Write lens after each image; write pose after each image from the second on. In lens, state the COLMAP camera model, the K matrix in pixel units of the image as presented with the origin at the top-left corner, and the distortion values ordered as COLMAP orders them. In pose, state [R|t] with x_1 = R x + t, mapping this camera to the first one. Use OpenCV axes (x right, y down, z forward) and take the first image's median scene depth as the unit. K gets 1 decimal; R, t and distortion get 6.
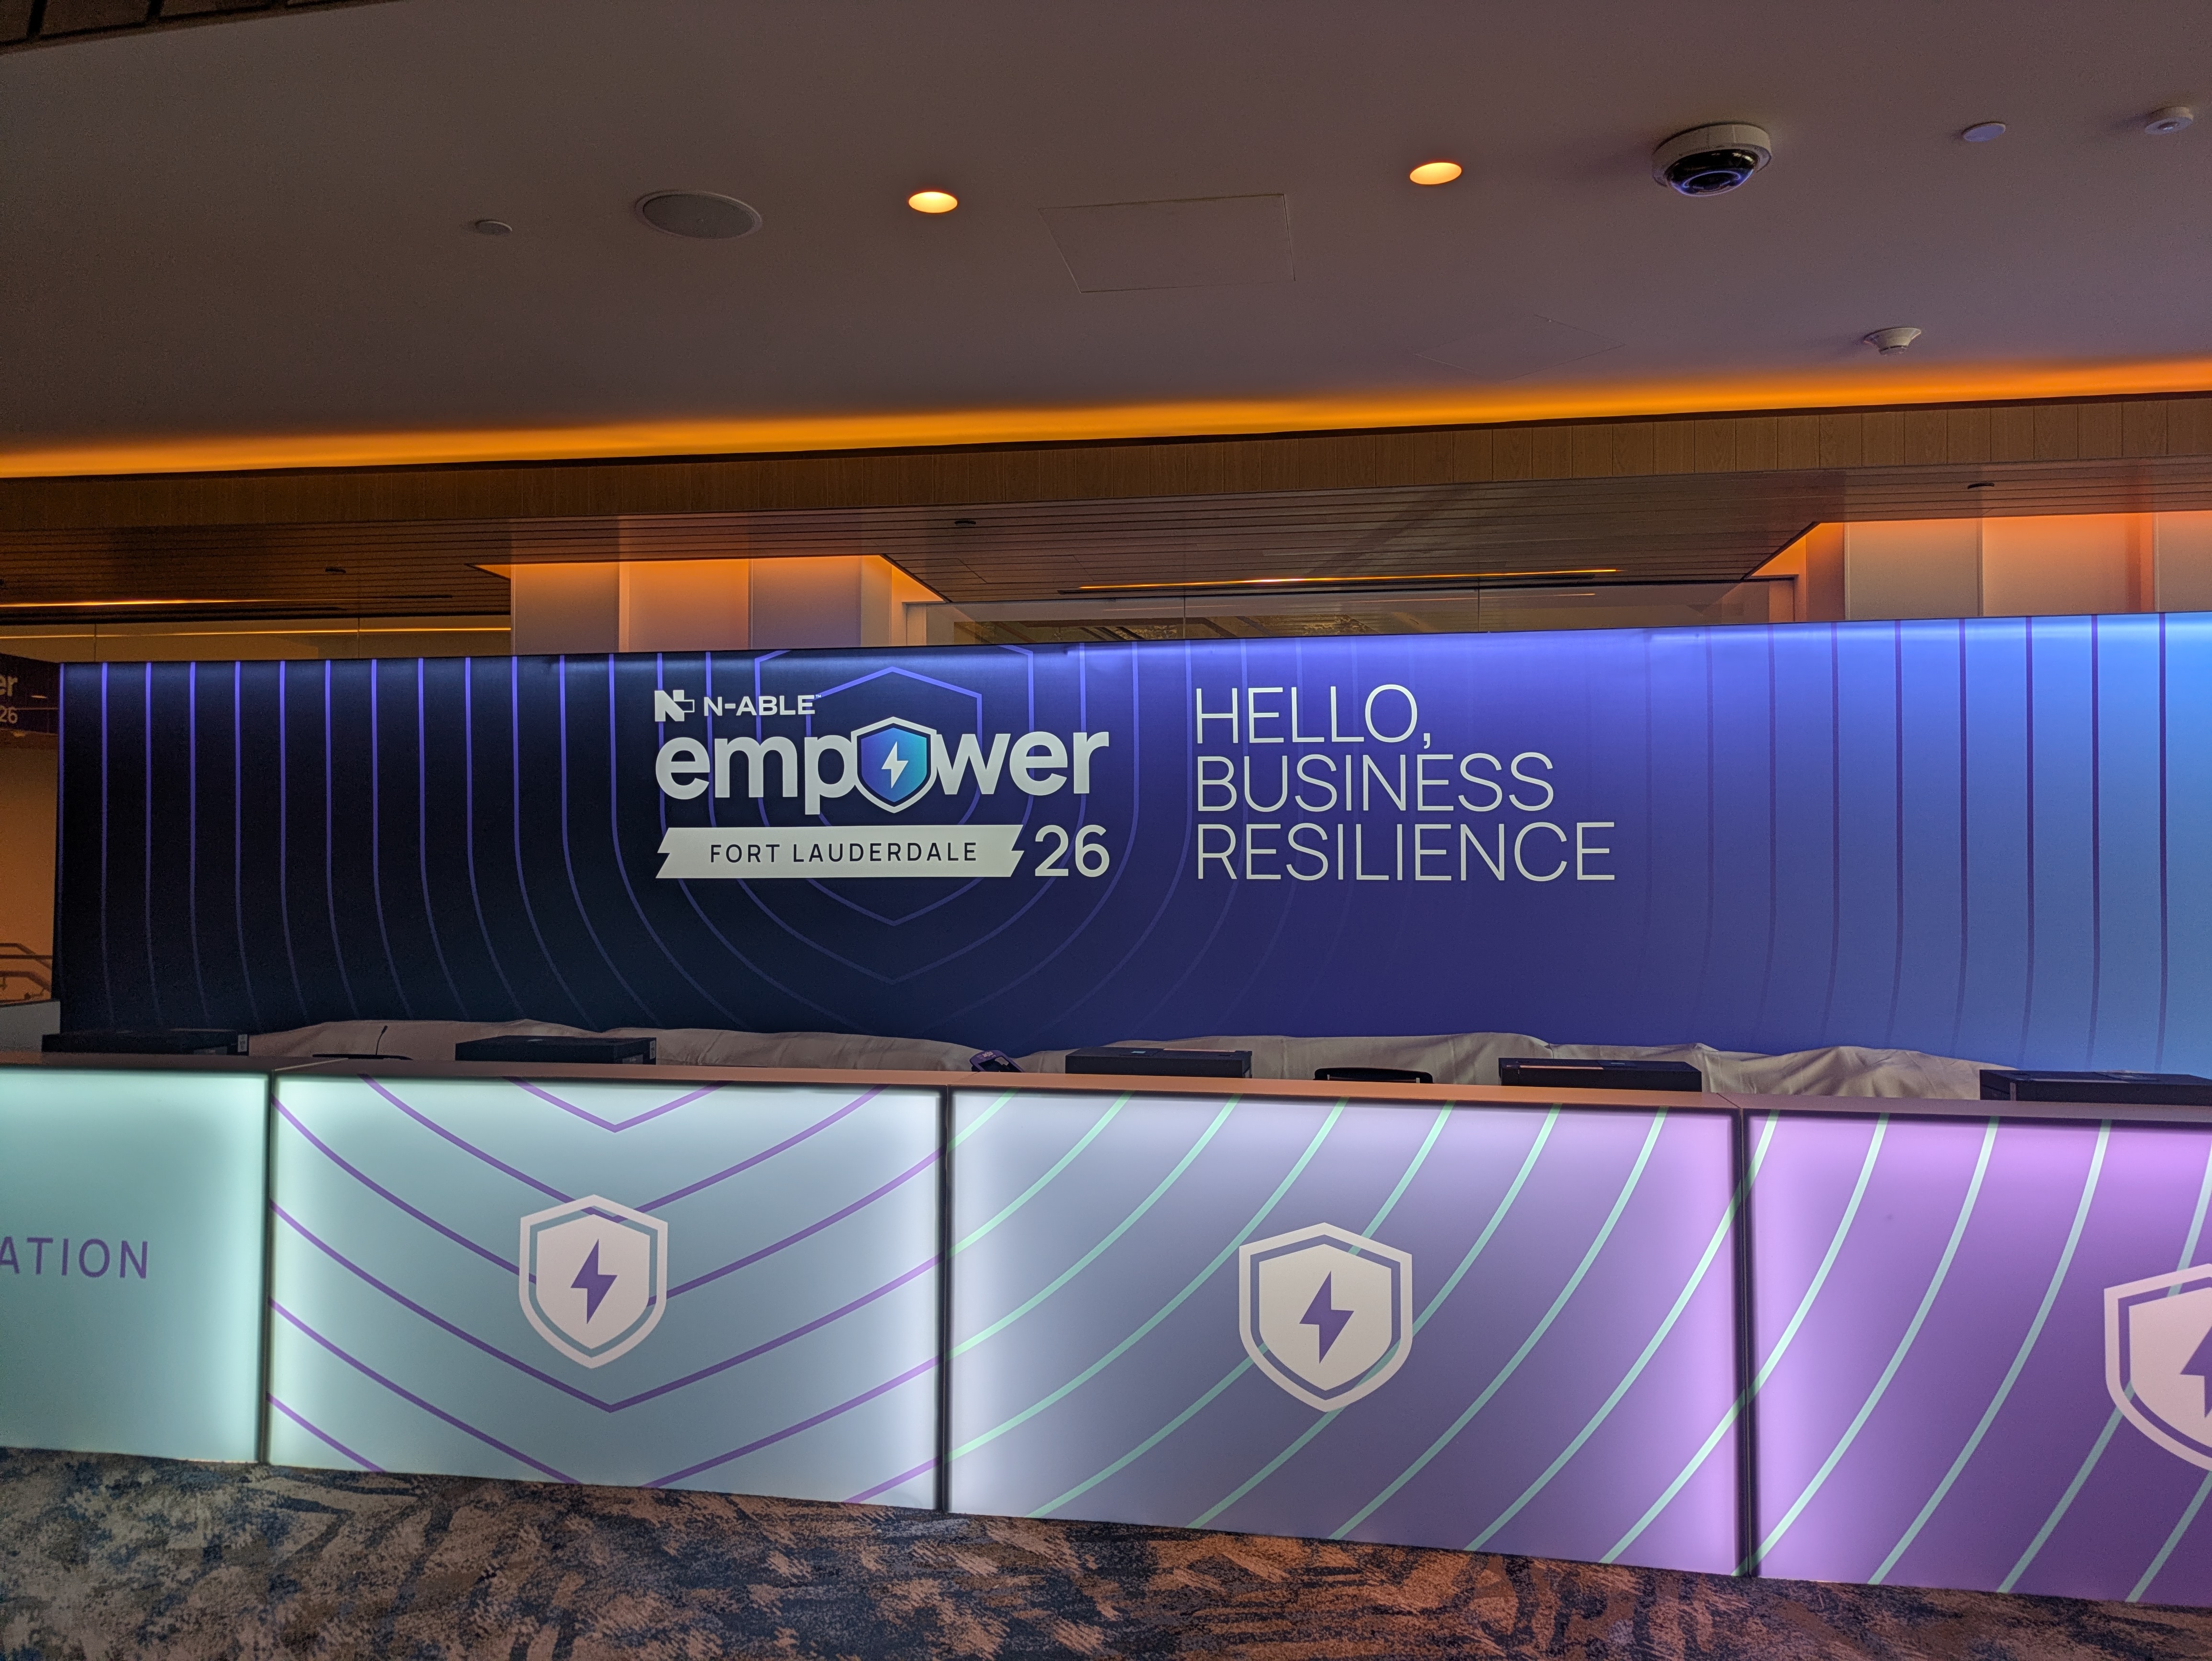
lens RADIAL K [[1585.2, 0, 1042.6], [0, 1585.2, 834.1], [0, 0, 1]] dist [0.033980, -0.016688]
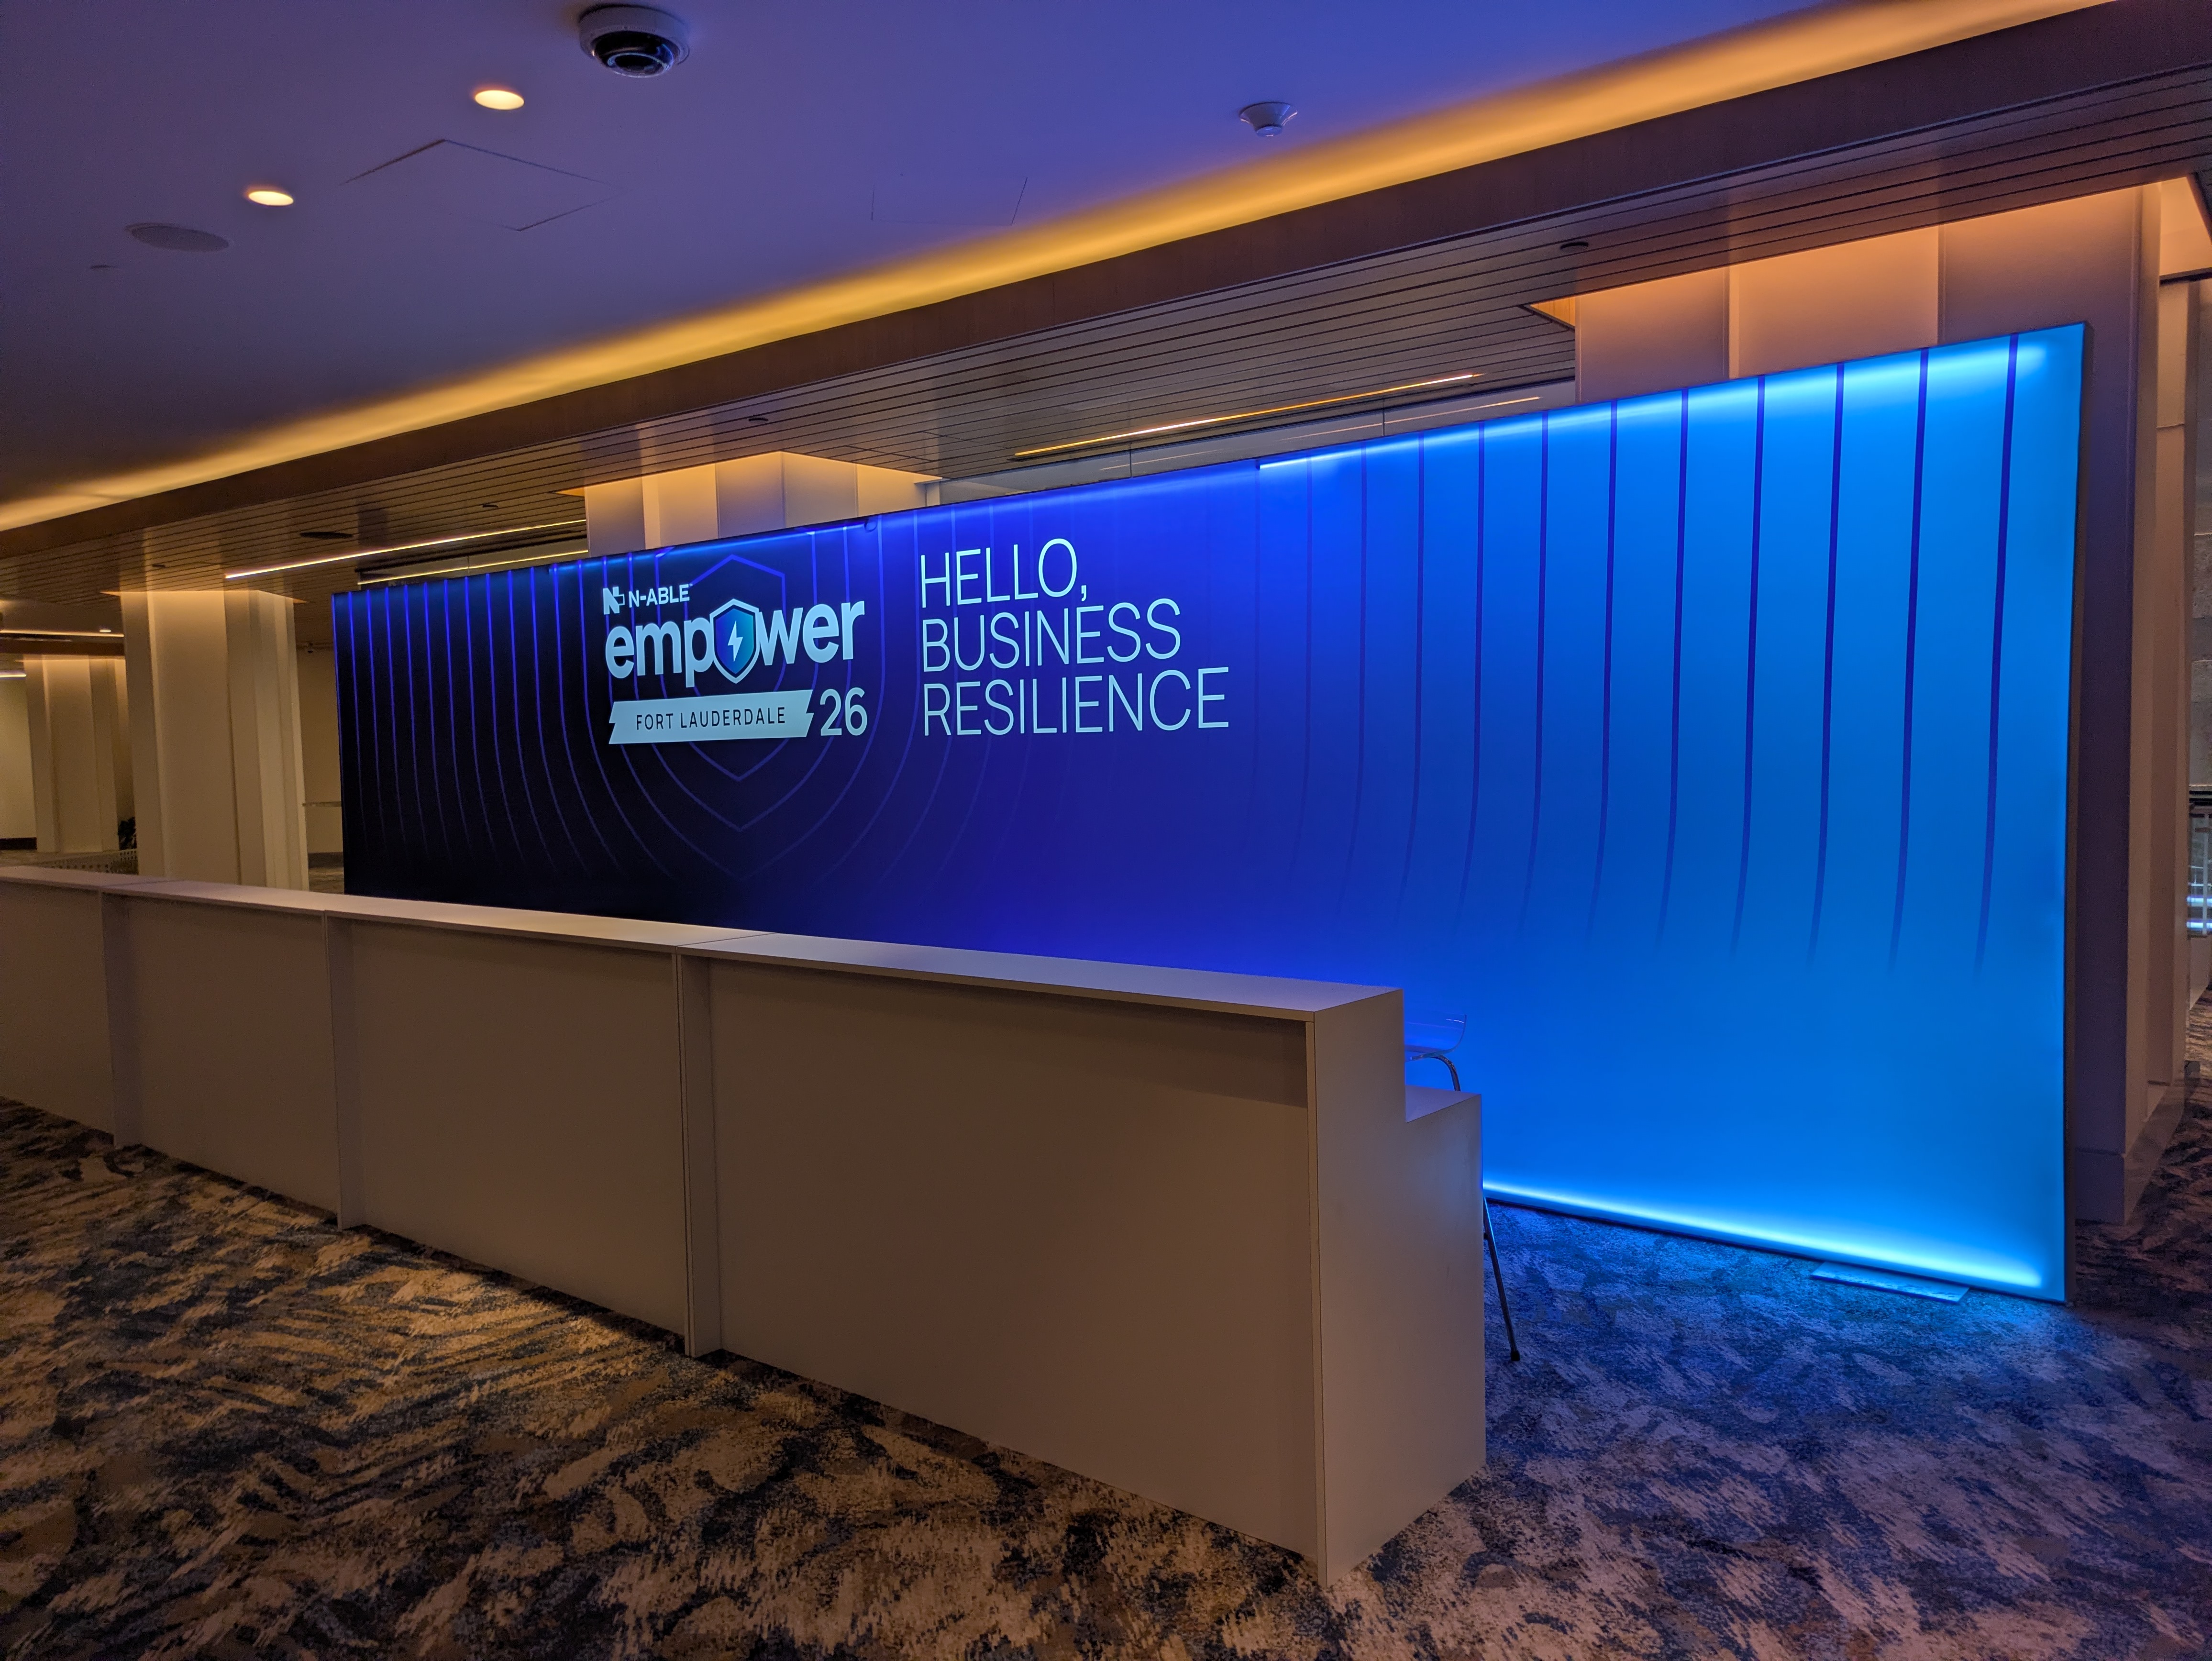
lens RADIAL K [[1585.2, 0, 1118.0], [0, 1585.2, 835.1], [0, 0, 1]] dist [0.033980, -0.016688]
pose [[0.879959, 0.006566, -0.475004, 0.733339], [0.039527, 0.995425, 0.086983, 0.007334], [0.473403, -0.095317, 0.875674, 0.116692]]
